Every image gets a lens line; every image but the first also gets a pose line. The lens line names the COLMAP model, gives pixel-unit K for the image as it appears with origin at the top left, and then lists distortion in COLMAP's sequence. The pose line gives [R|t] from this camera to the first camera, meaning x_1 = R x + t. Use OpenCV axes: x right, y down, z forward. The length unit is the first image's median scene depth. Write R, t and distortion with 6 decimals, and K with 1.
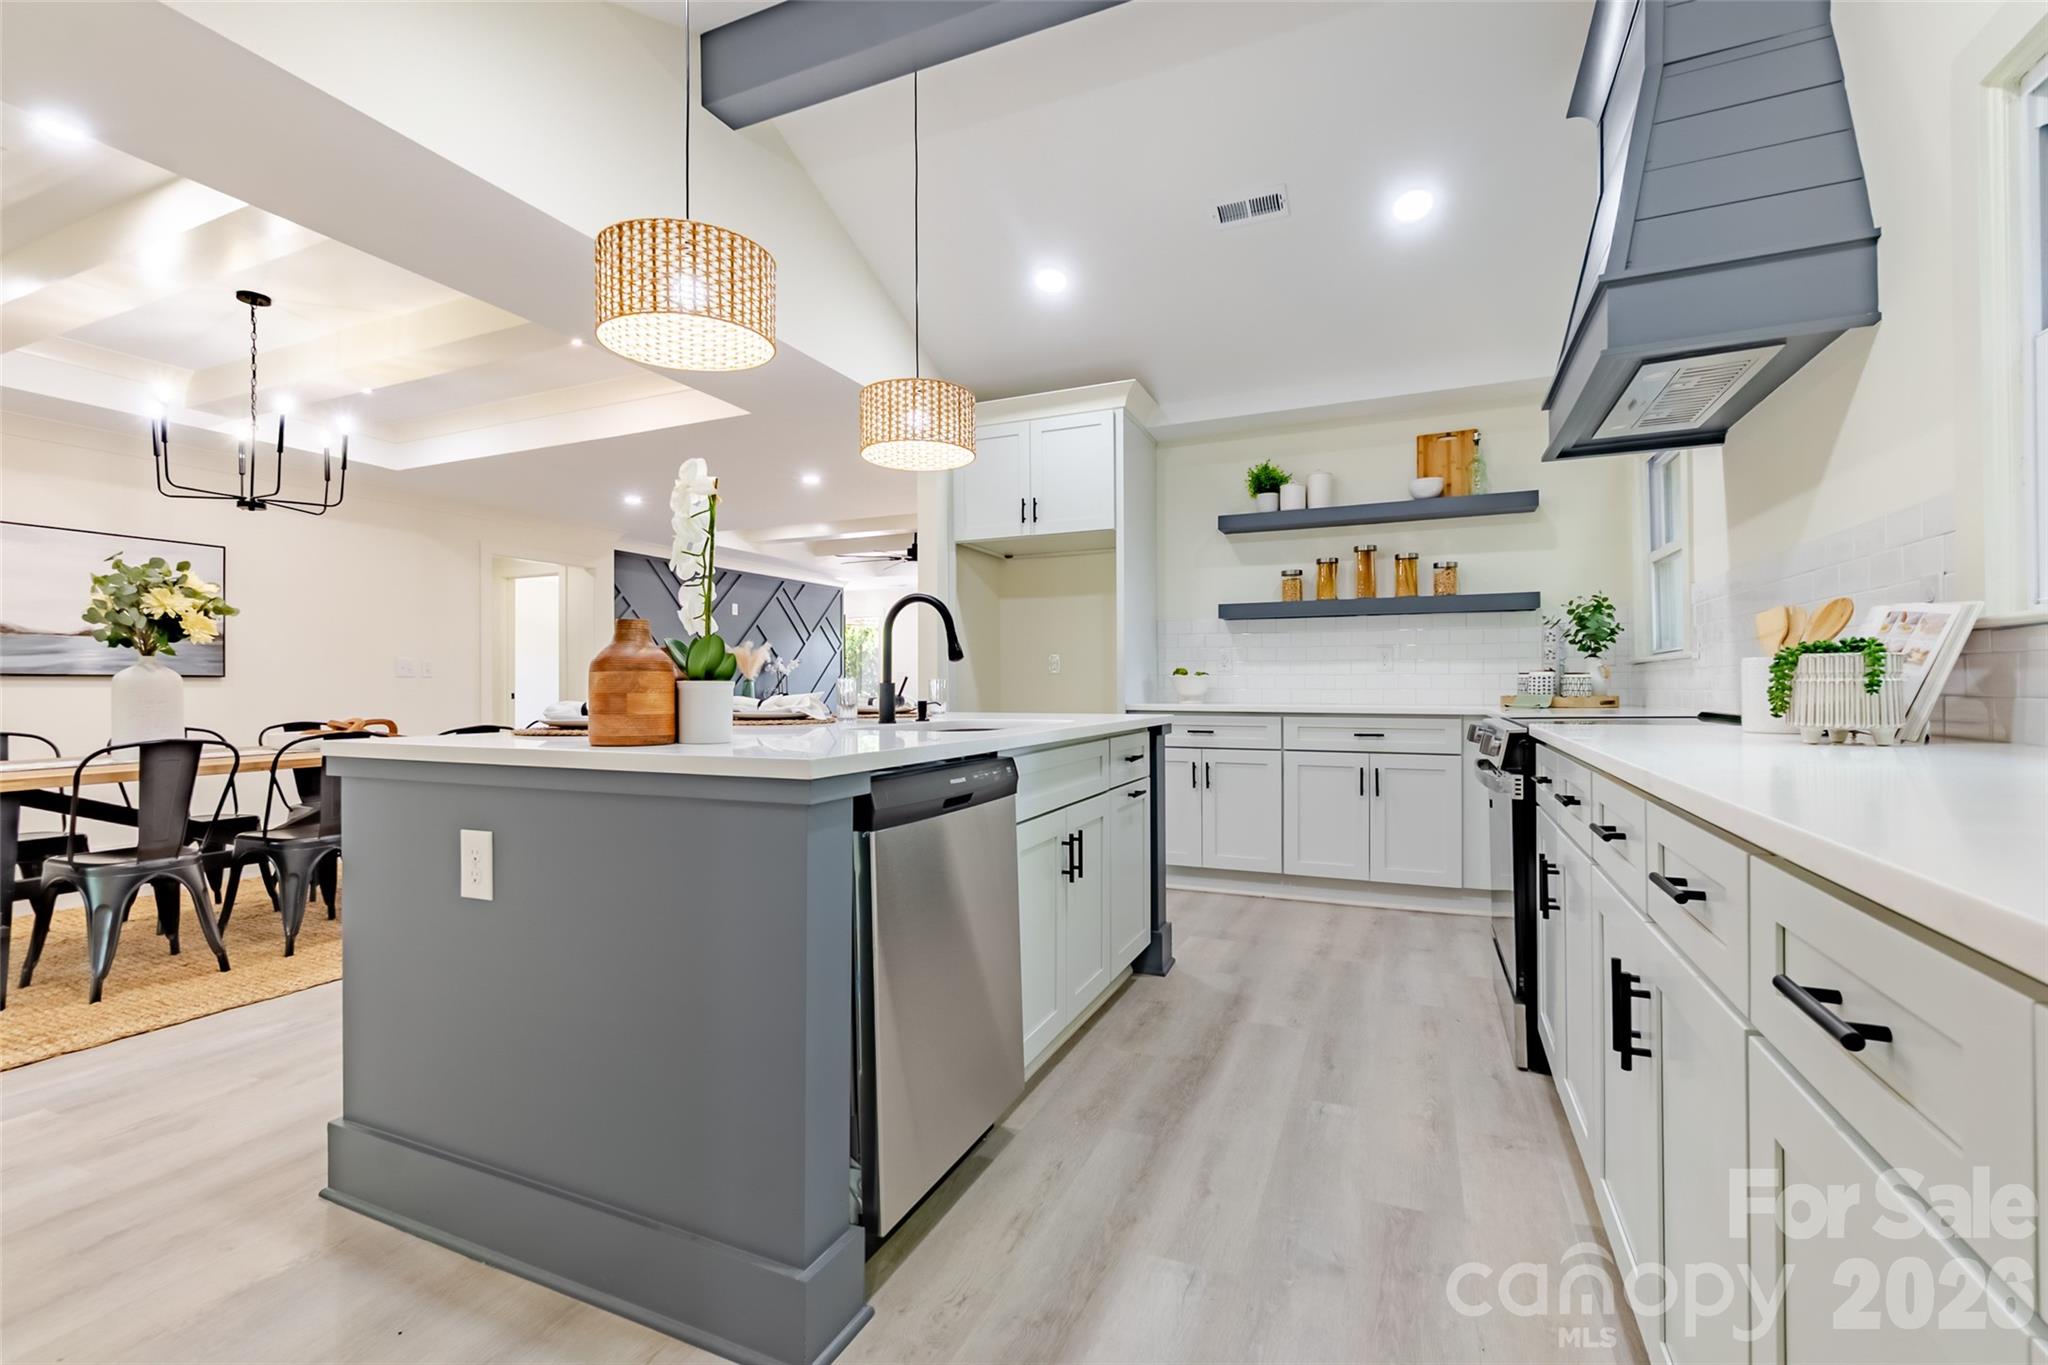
lens RADIAL K [[907.3, 0, 1002.4], [0, 907.3, 679.4], [0, 0, 1]] dist [-0.002819, -0.000248]
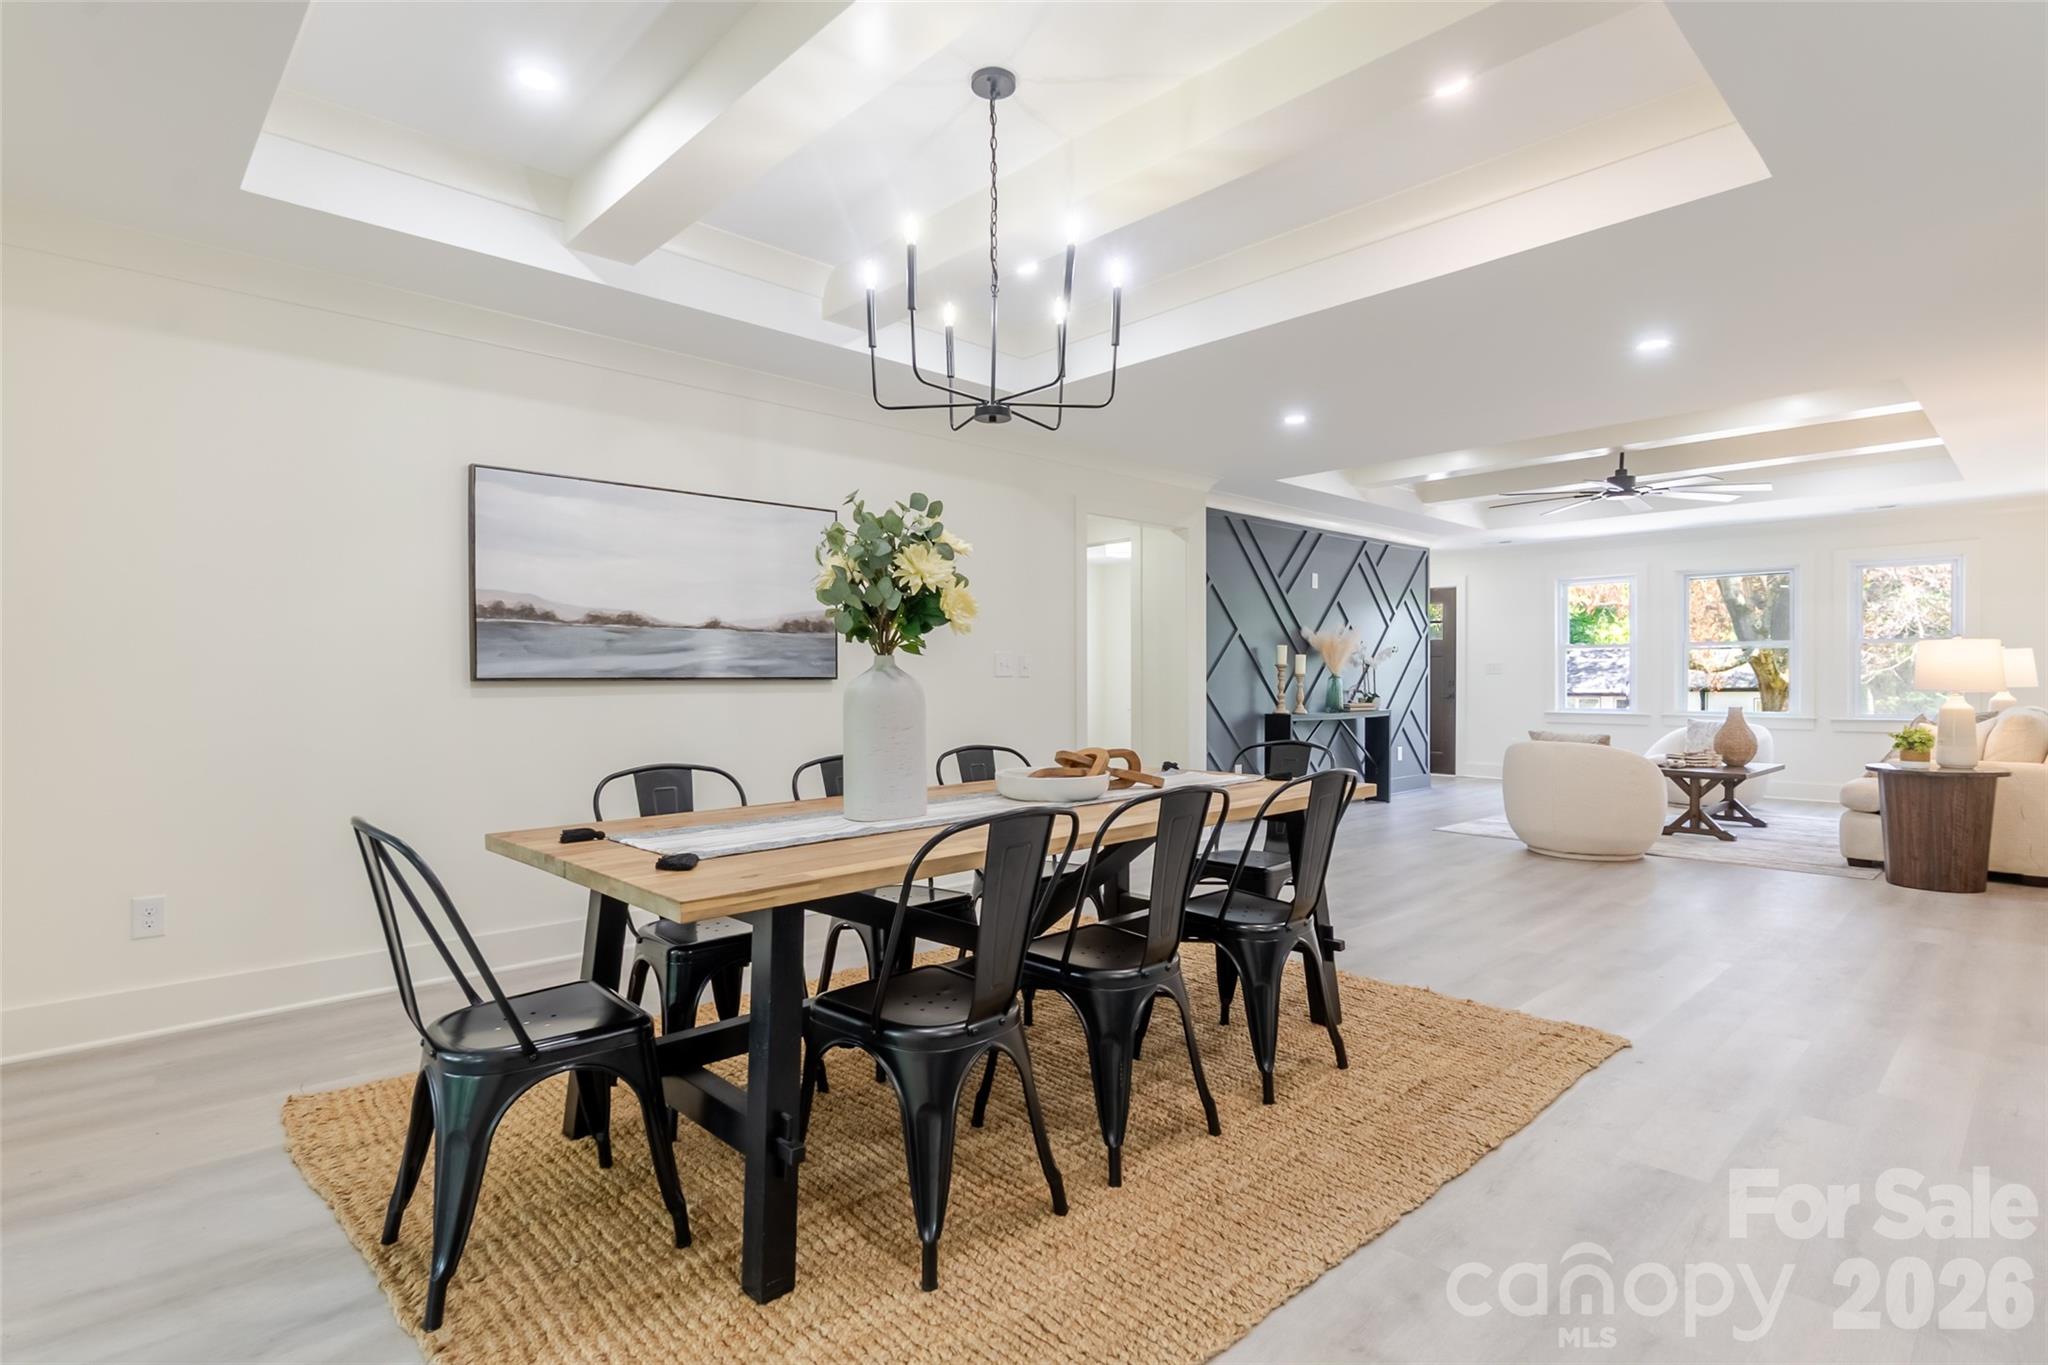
lens RADIAL K [[1021.4, 0, 1024.0], [0, 1021.4, 682.5], [0, 0, 1]] dist [-0.000595, -0.000088]
pose [[0.930455, -0.000170, -0.366405, -0.544490], [0.004976, 0.999914, 0.012173, -0.013439], [0.366372, -0.013149, 0.930376, 0.339956]]
